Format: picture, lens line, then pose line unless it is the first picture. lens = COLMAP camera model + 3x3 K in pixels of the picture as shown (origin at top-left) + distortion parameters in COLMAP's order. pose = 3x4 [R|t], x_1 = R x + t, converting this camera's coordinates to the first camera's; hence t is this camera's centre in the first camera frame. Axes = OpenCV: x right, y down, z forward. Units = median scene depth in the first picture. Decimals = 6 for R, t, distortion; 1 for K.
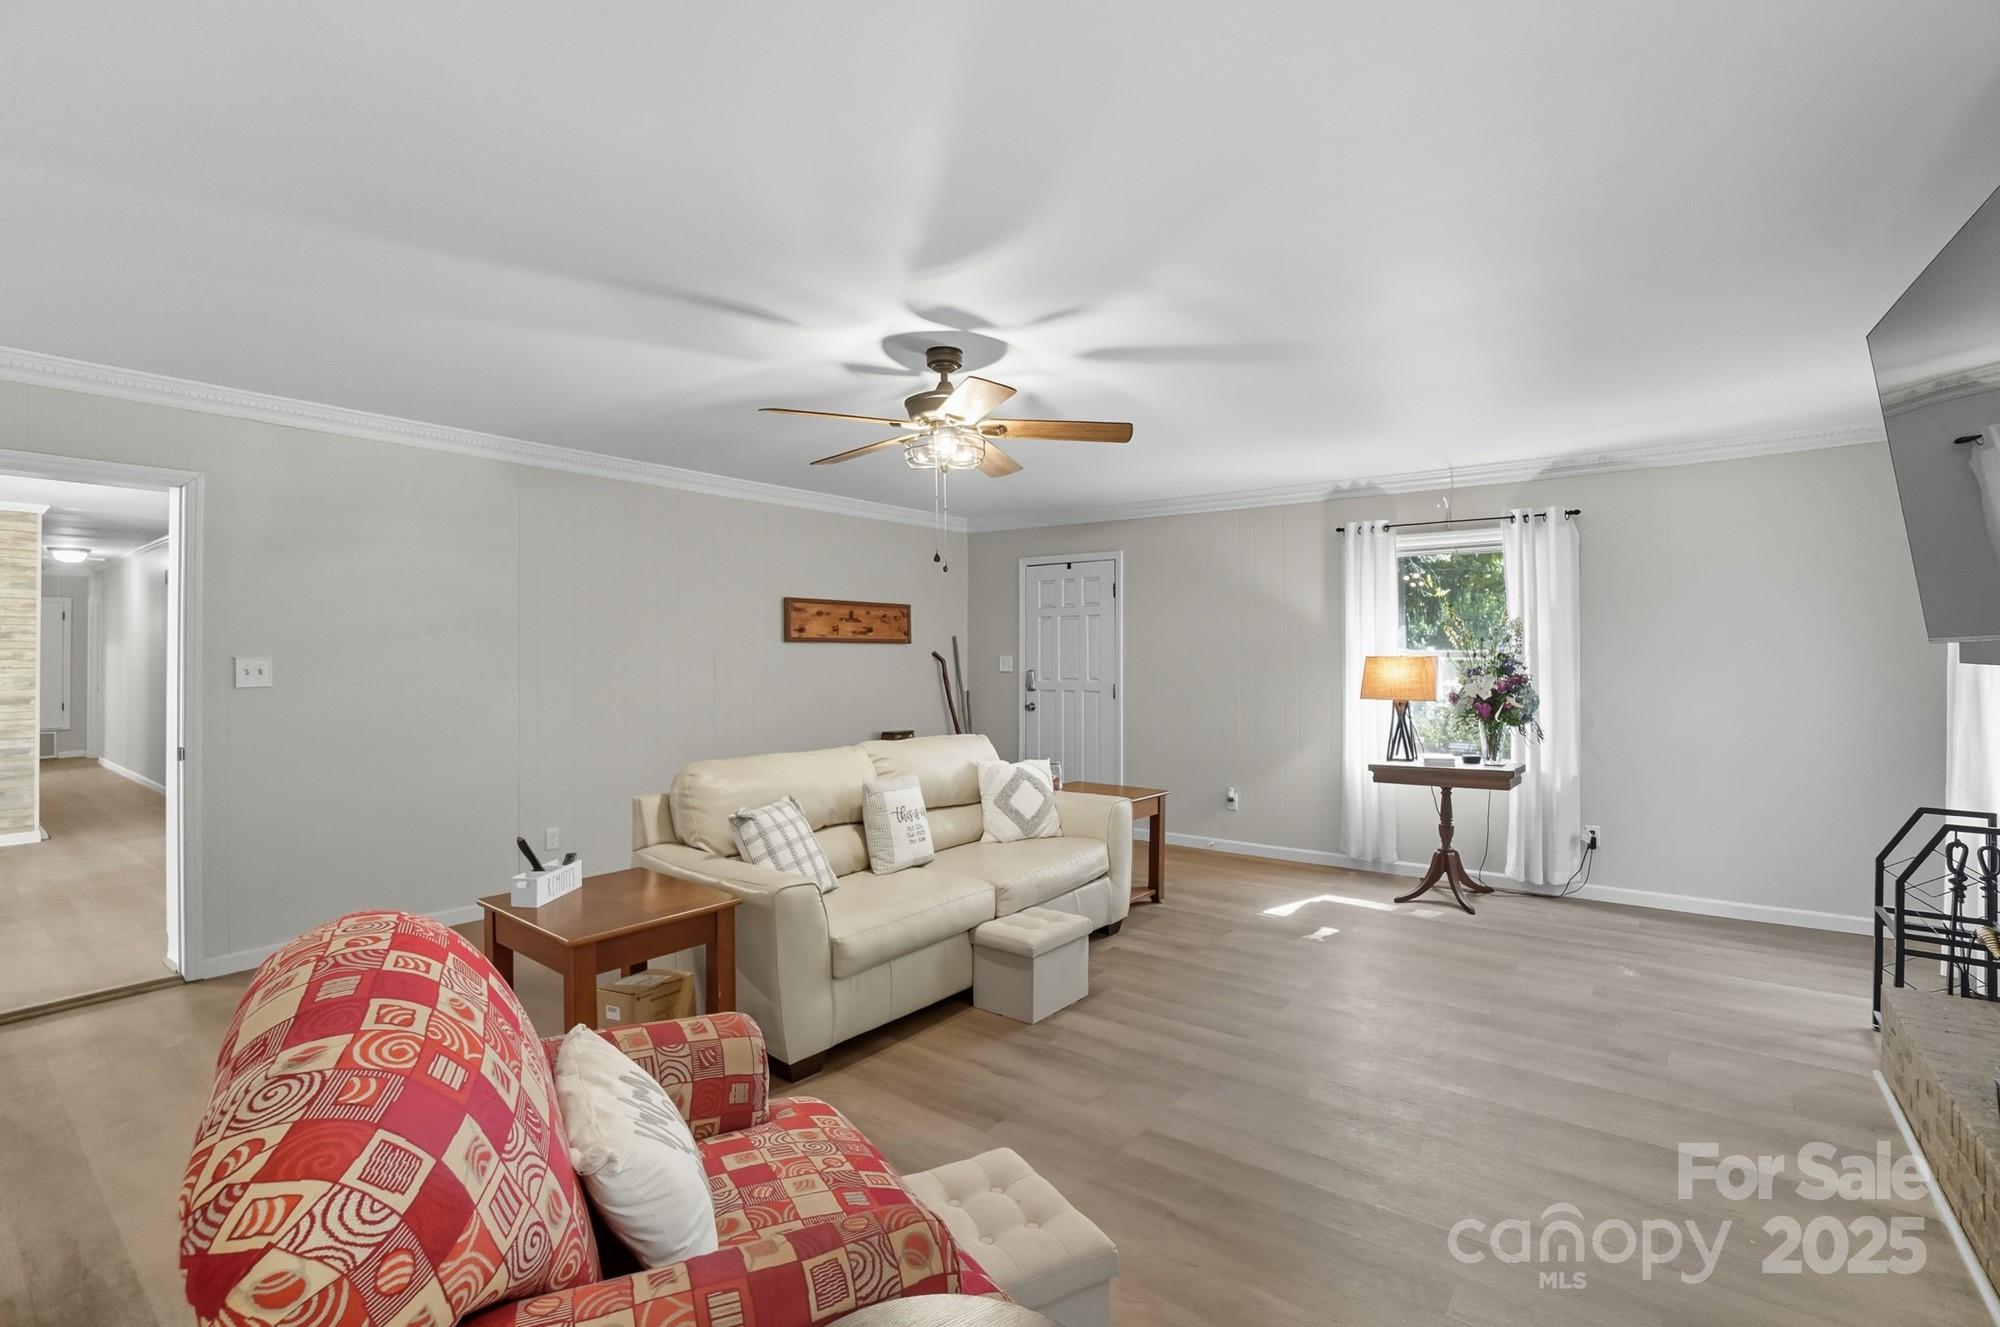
lens RADIAL K [[904.6, 0, 1000.0], [0, 904.6, 663.5], [0, 0, 1]] dist [-0.026220, 0.000313]
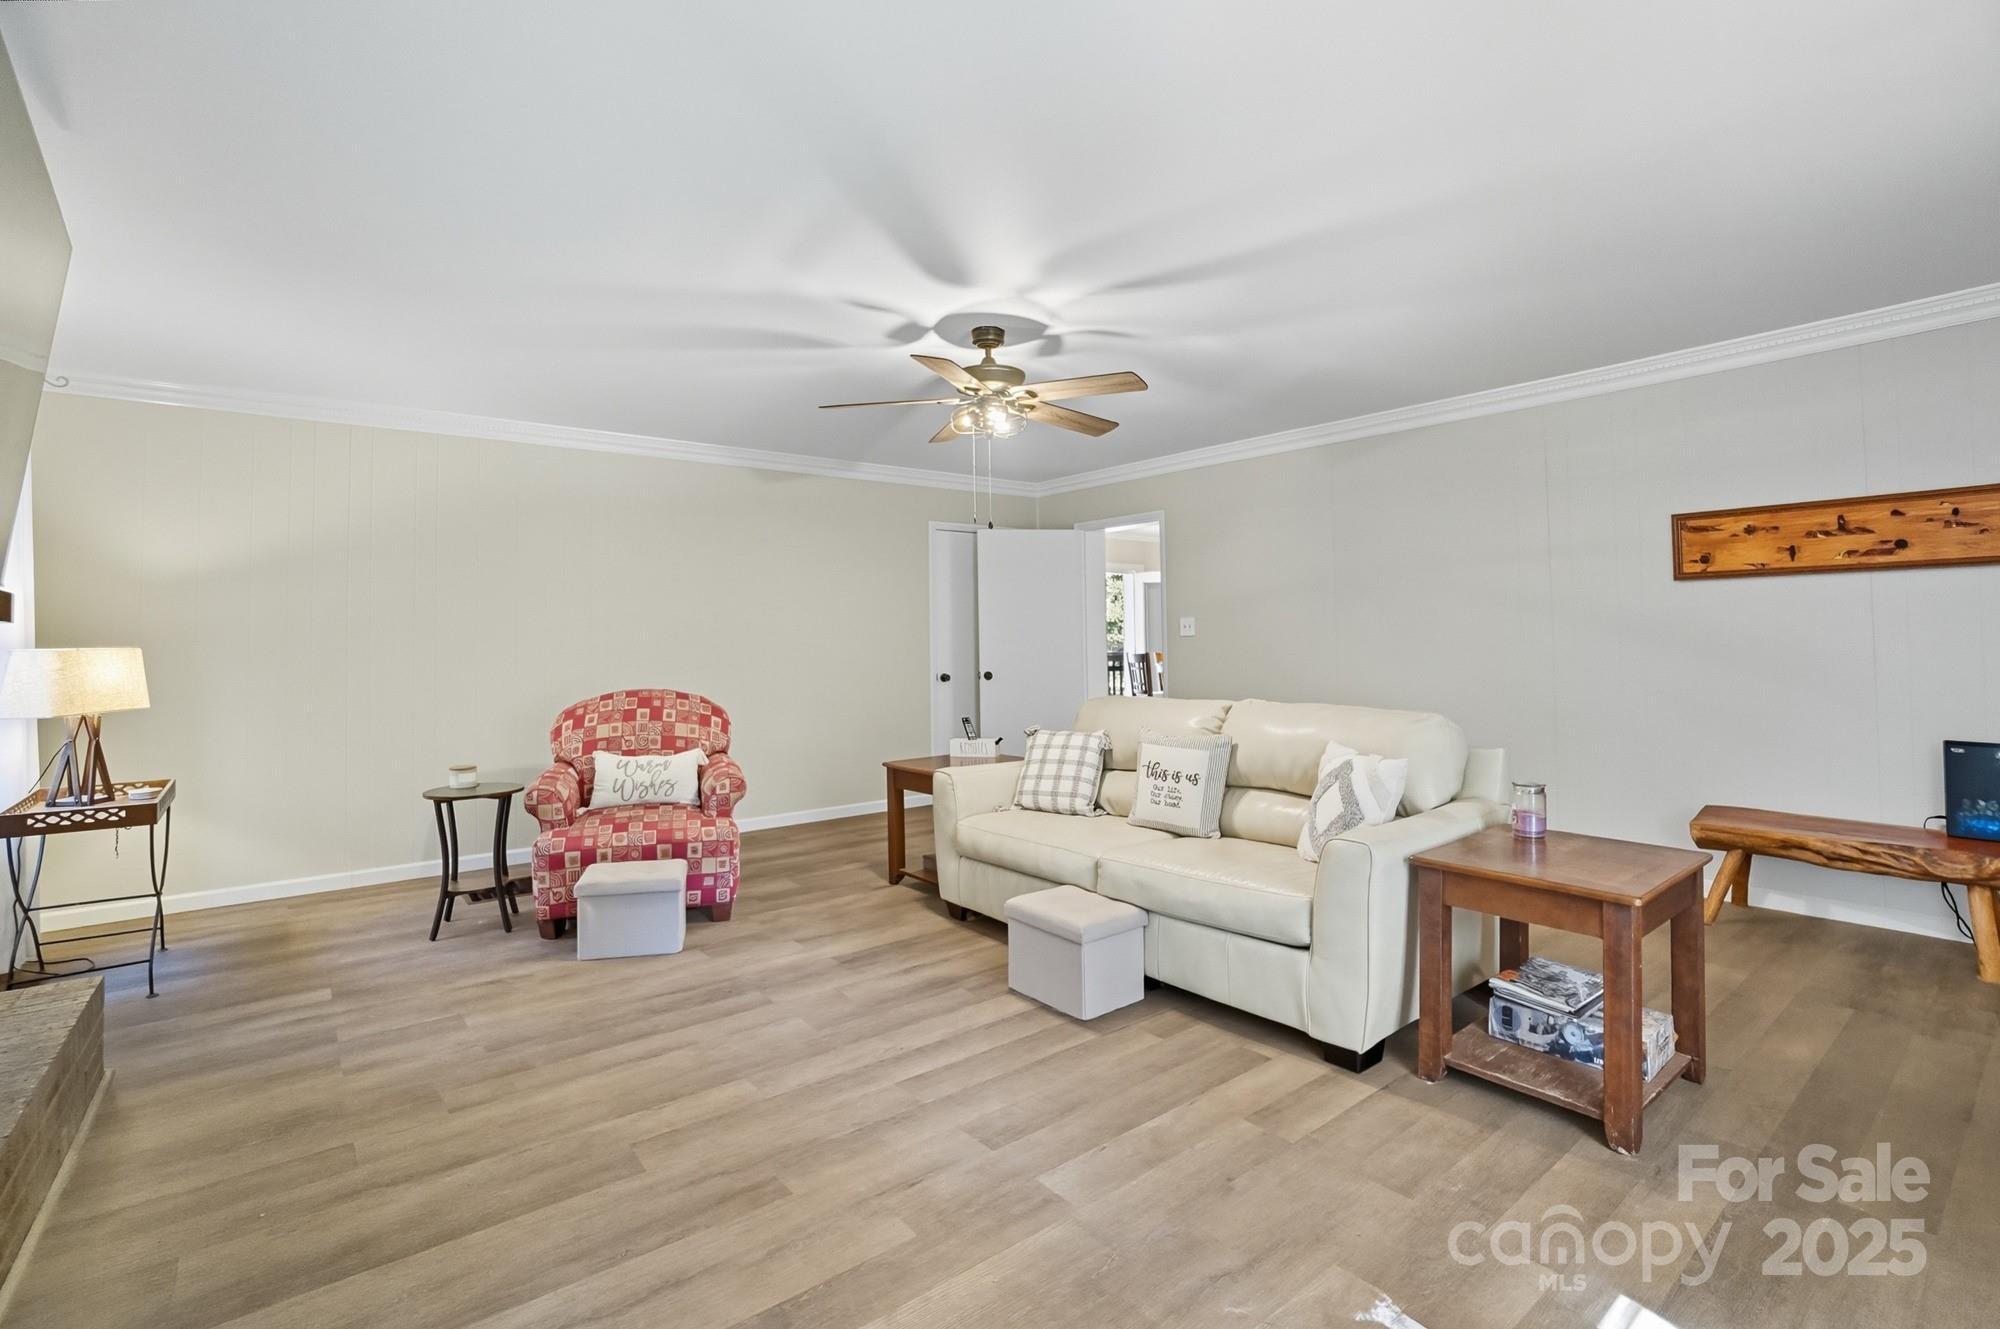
lens RADIAL K [[908.7, 0, 1006.5], [0, 908.7, 629.6], [0, 0, 1]] dist [-0.062311, 0.029952]
pose [[-0.227046, -0.005684, -0.973868, 0.967177], [0.004660, 0.999965, -0.006923, 0.028842], [0.973873, -0.006110, -0.227011, 1.214881]]
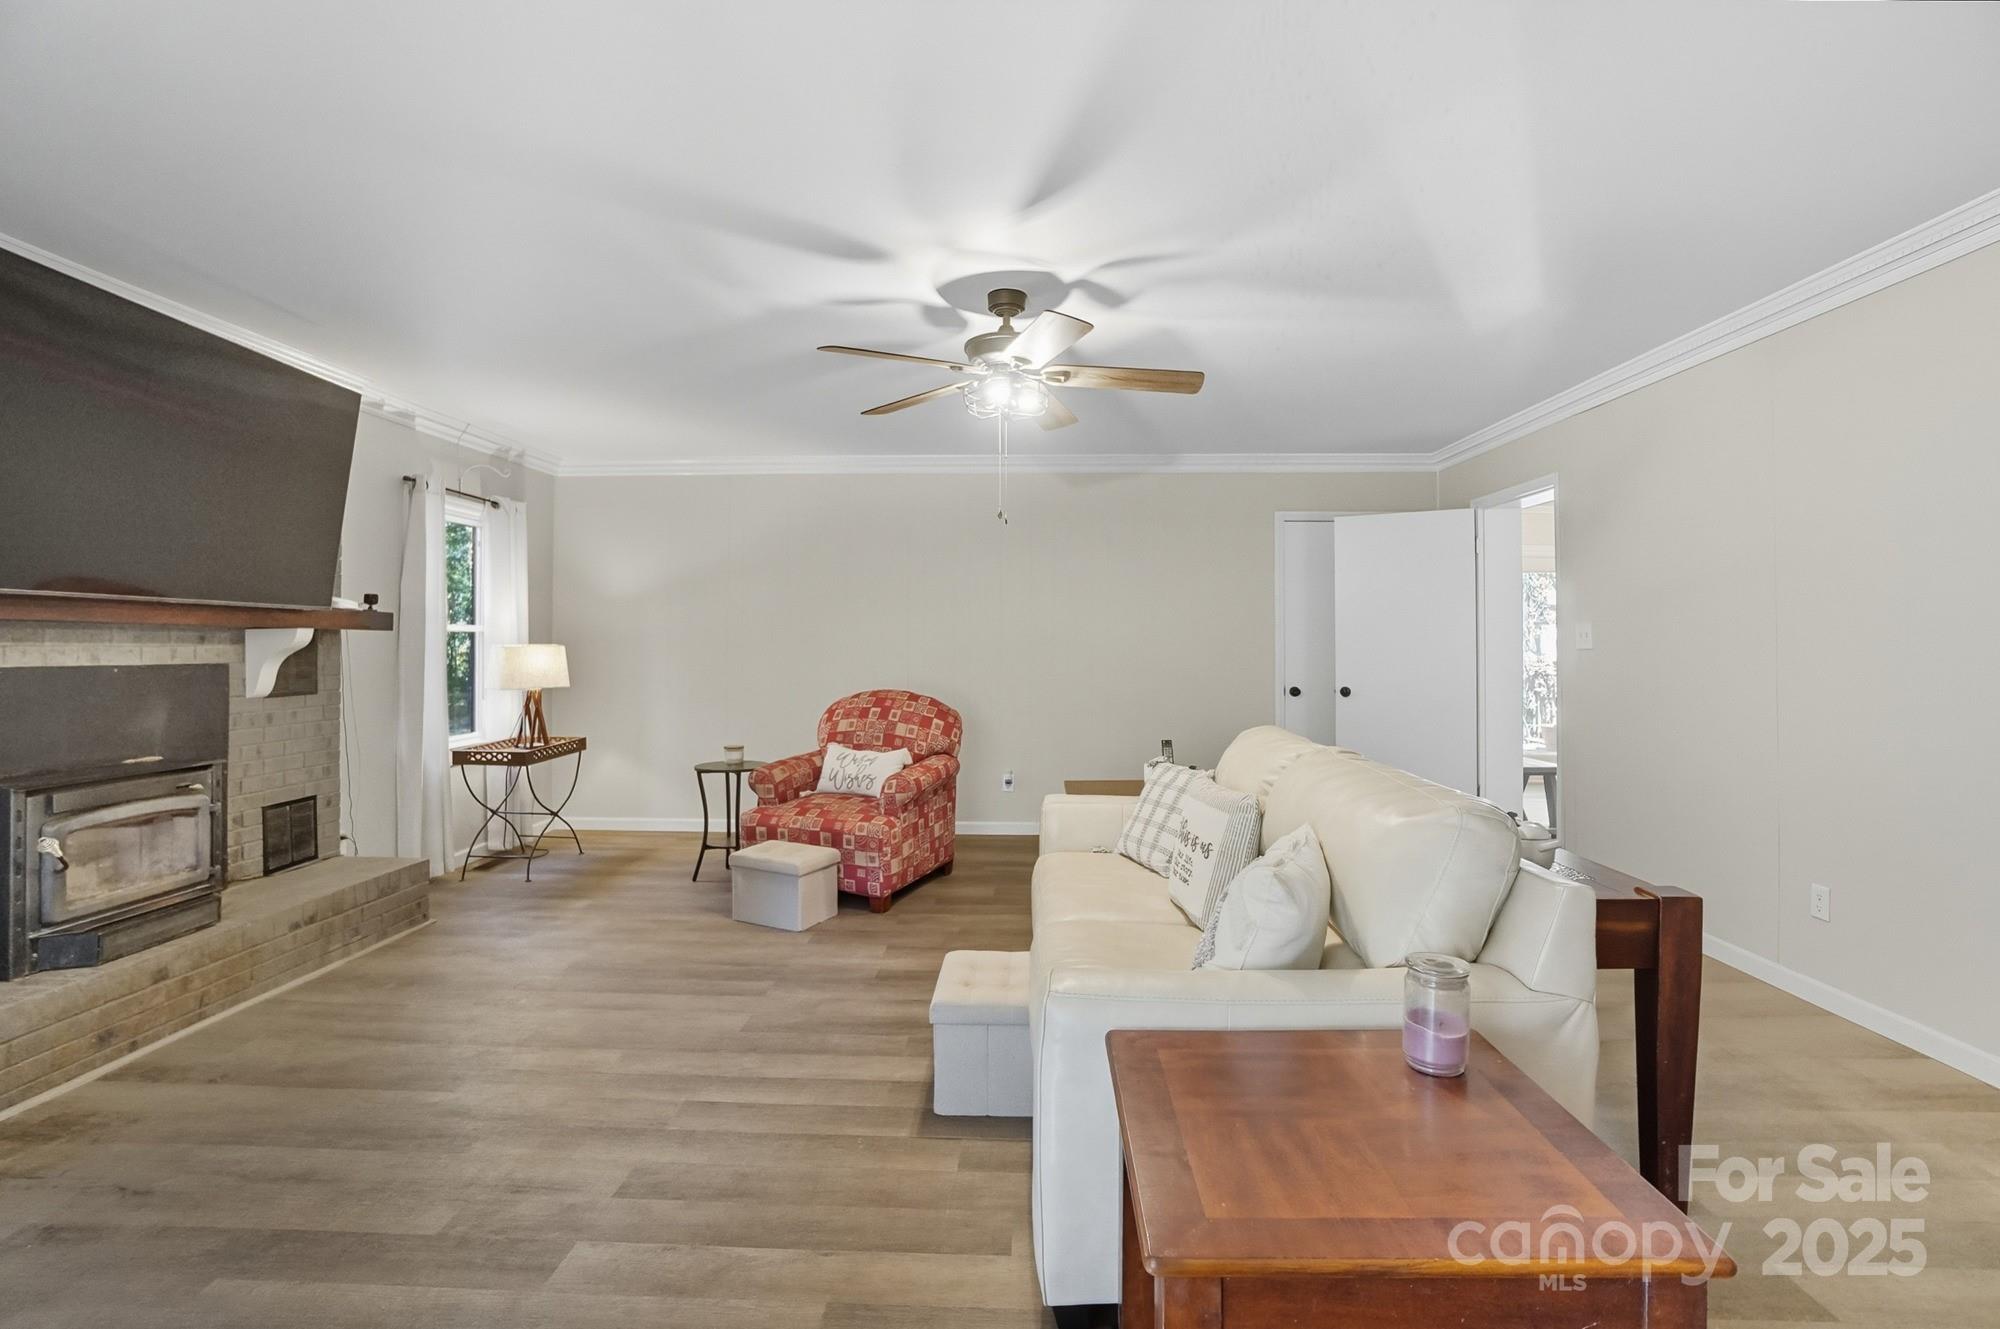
lens RADIAL K [[902.0, 0, 1002.6], [0, 902.0, 642.9], [0, 0, 1]] dist [-0.026184, 0.000873]
pose [[-0.811987, 0.000917, -0.583675, 0.478890], [-0.004085, 0.999965, 0.007254, 0.017320], [0.583662, 0.008274, -0.811955, 1.698013]]
